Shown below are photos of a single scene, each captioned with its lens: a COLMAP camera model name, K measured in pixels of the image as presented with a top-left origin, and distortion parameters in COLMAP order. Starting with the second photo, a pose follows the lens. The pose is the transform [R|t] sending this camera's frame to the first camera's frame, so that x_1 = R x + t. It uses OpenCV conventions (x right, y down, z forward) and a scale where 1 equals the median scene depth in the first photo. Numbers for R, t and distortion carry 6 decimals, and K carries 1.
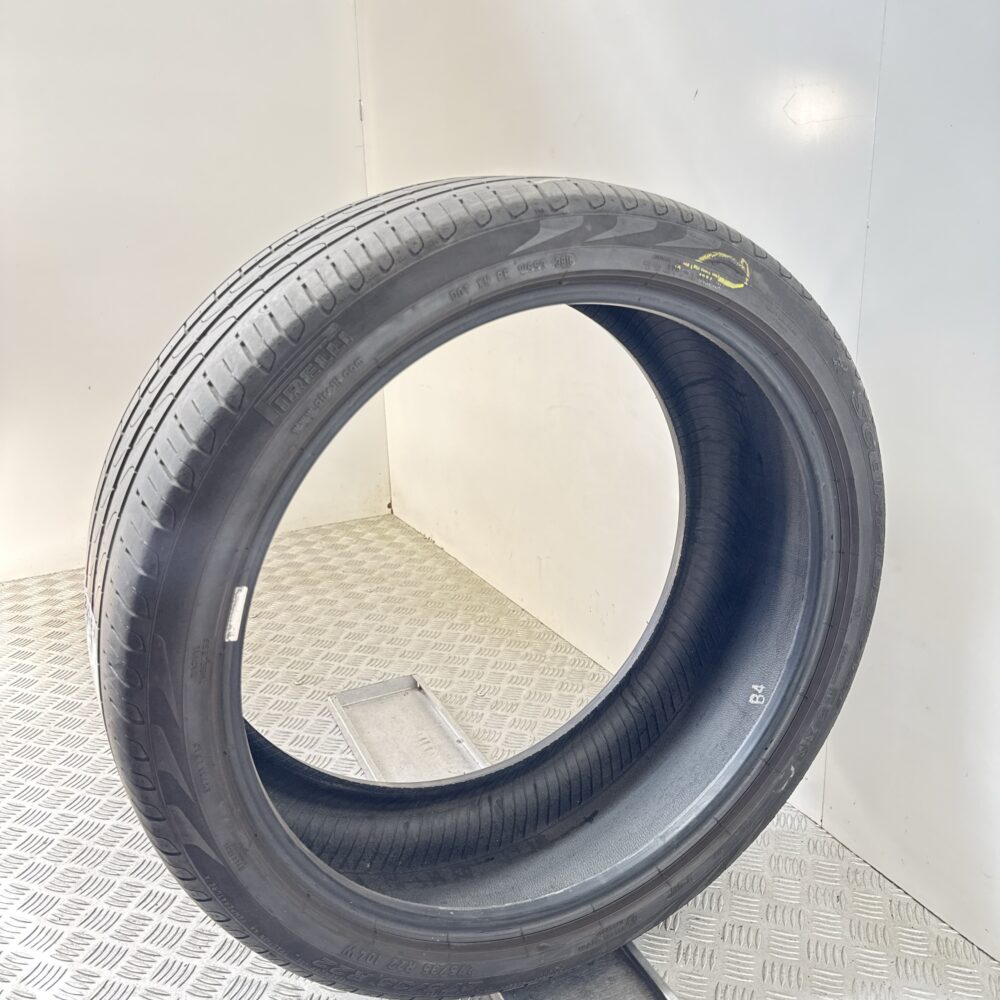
lens RADIAL K [[952.2, 0, 500.0], [0, 952.2, 500.0], [0, 0, 1]] dist [0.132615, -0.004057]
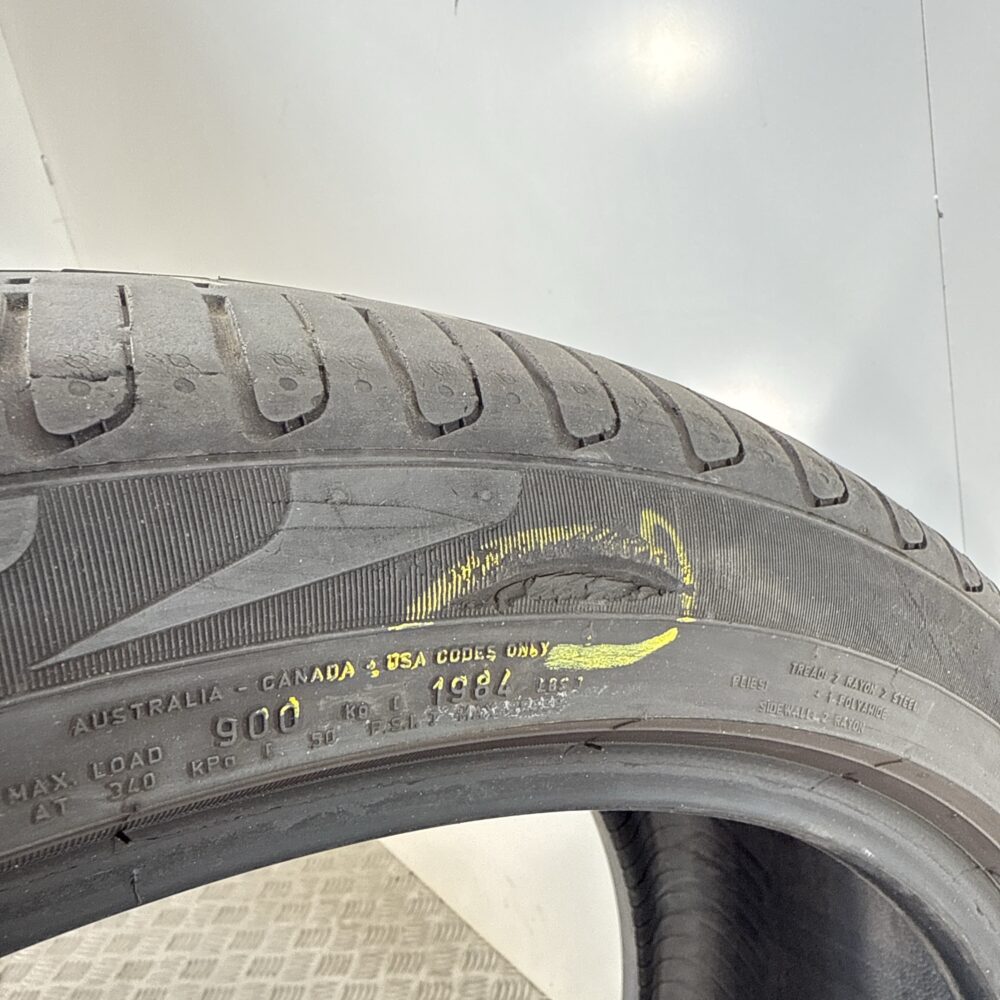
lens RADIAL K [[982.8, 0, 500.0], [0, 982.8, 500.0], [0, 0, 1]] dist [0.001577, -0.006099]
pose [[0.975513, -0.207855, 0.071912, 0.220363], [0.209465, 0.977693, -0.015532, -0.271545], [-0.067080, 0.030215, 0.997290, 0.848626]]
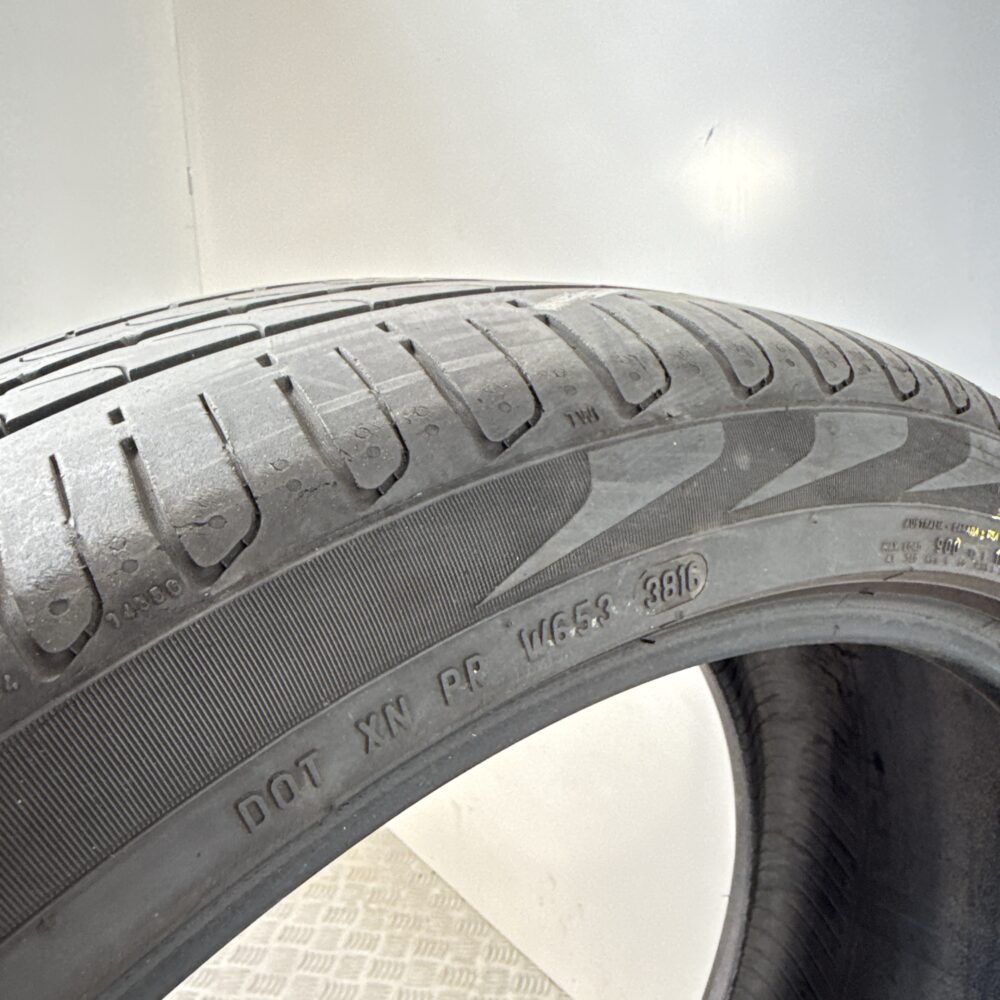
lens RADIAL K [[982.8, 0, 500.0], [0, 982.8, 500.0], [0, 0, 1]] dist [0.001577, -0.006099]
pose [[0.991903, -0.034243, 0.122292, -0.015313], [0.044054, 0.995945, -0.078441, -0.241468], [-0.119110, 0.083193, 0.989390, 0.691601]]
